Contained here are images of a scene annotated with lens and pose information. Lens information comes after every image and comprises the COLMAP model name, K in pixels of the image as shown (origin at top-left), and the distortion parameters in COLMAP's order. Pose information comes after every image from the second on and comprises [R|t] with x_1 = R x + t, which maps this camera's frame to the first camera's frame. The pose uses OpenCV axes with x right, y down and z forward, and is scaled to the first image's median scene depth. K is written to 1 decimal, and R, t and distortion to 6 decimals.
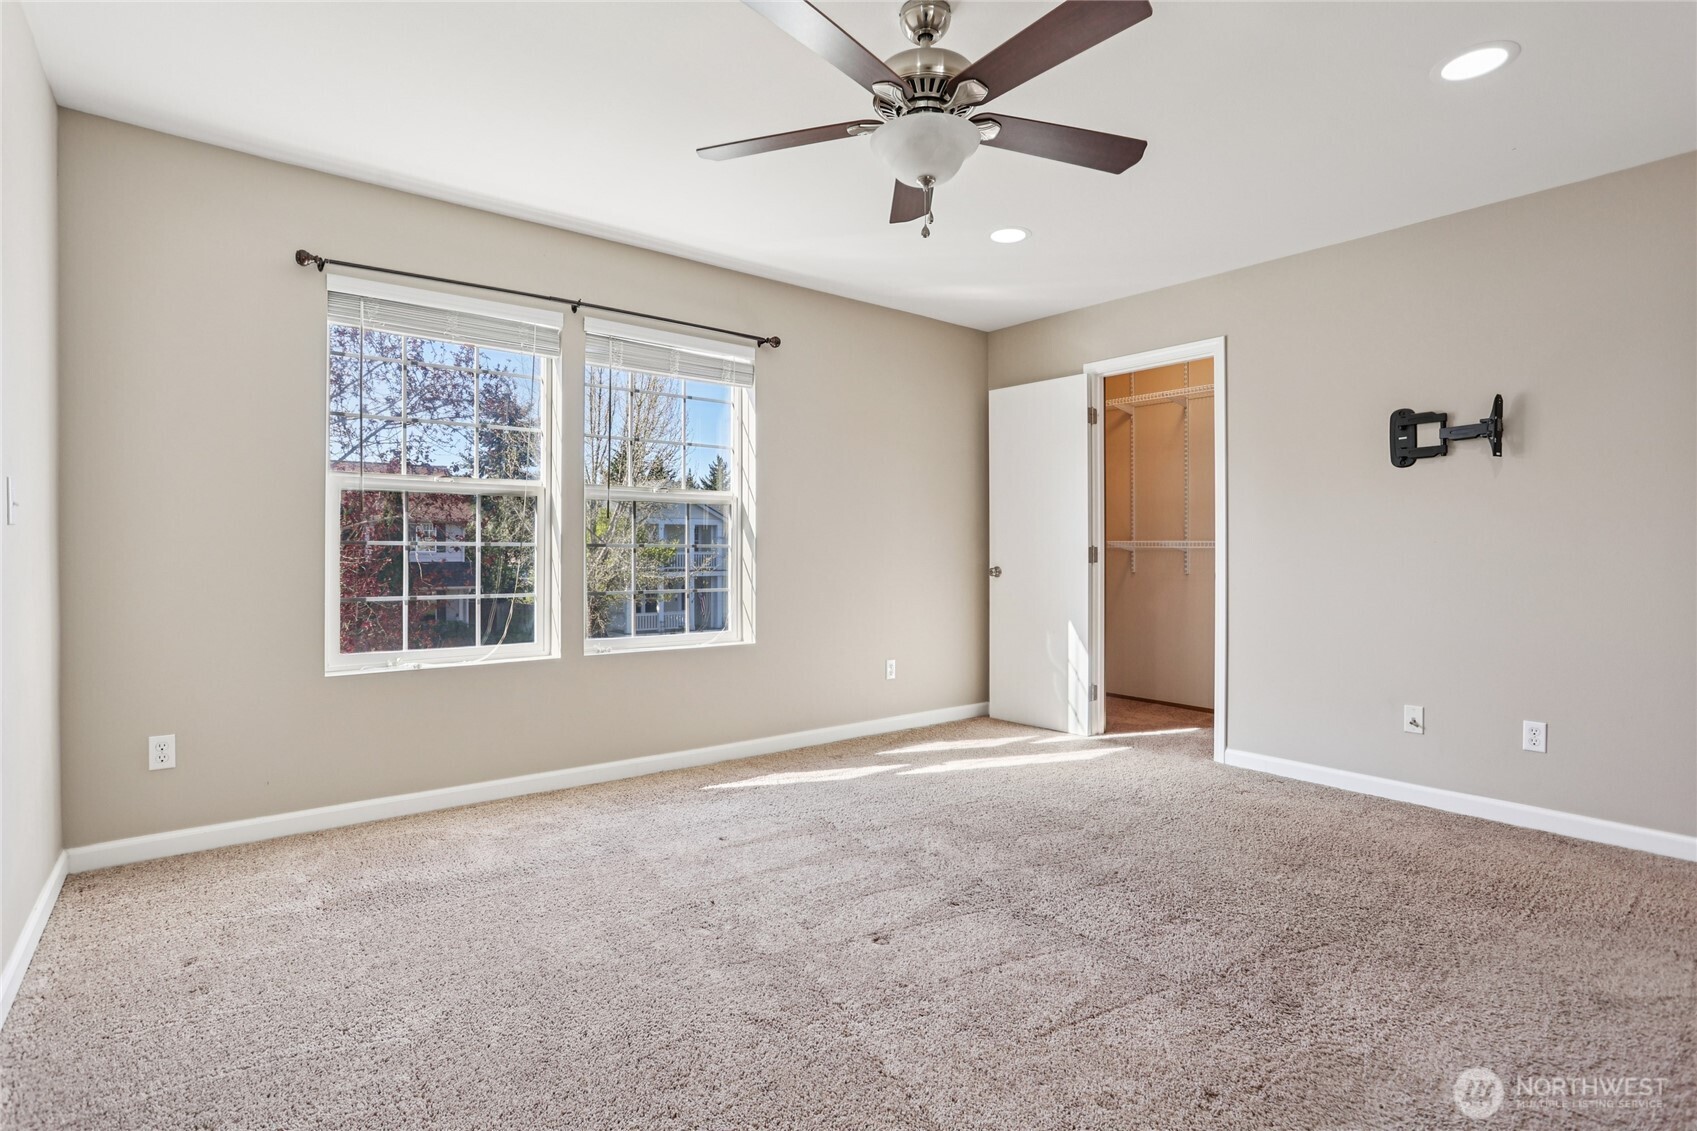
lens RADIAL K [[827.7, 0, 857.6], [0, 827.7, 562.2], [0, 0, 1]] dist [-0.045929, 0.014731]
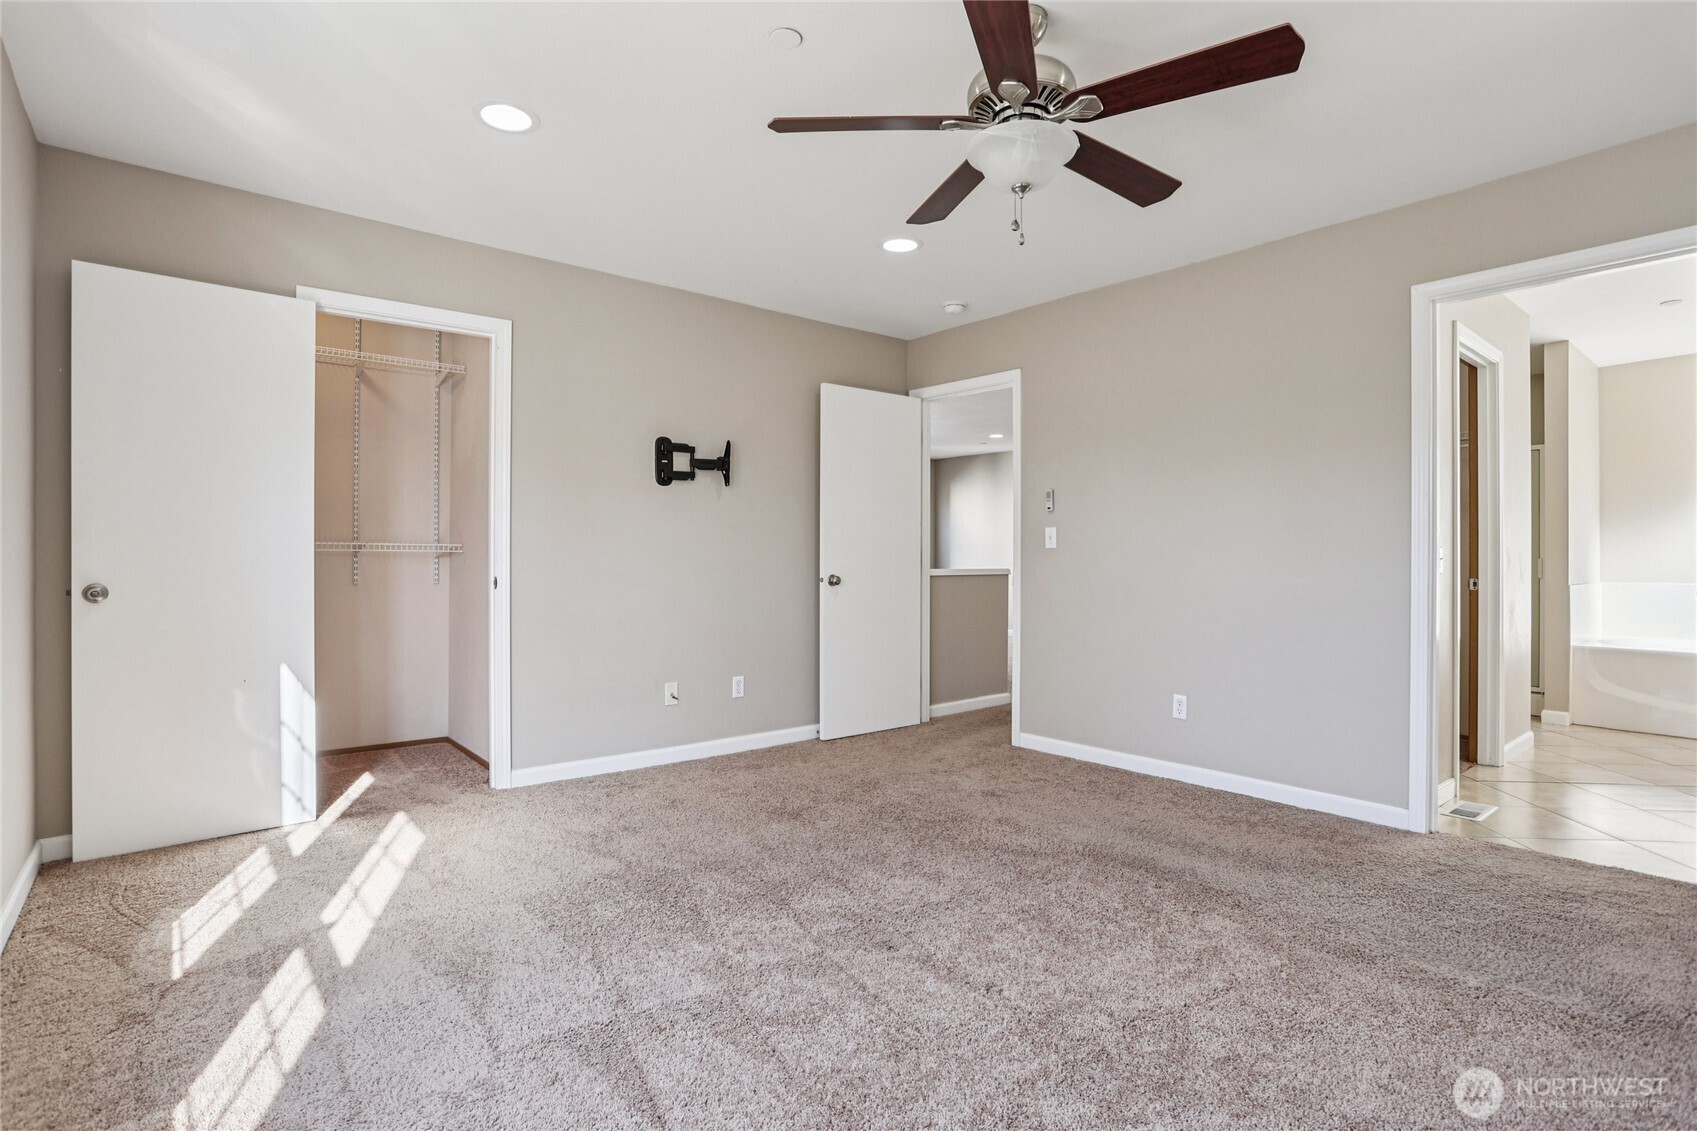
lens RADIAL K [[827.7, 0, 855.7], [0, 827.7, 554.8], [0, 0, 1]] dist [-0.045929, 0.014731]
pose [[-0.003619, -0.002800, 0.999990, -0.567277], [0.010283, 0.999943, 0.002837, -0.015814], [-0.999941, 0.010294, -0.003590, 0.751045]]
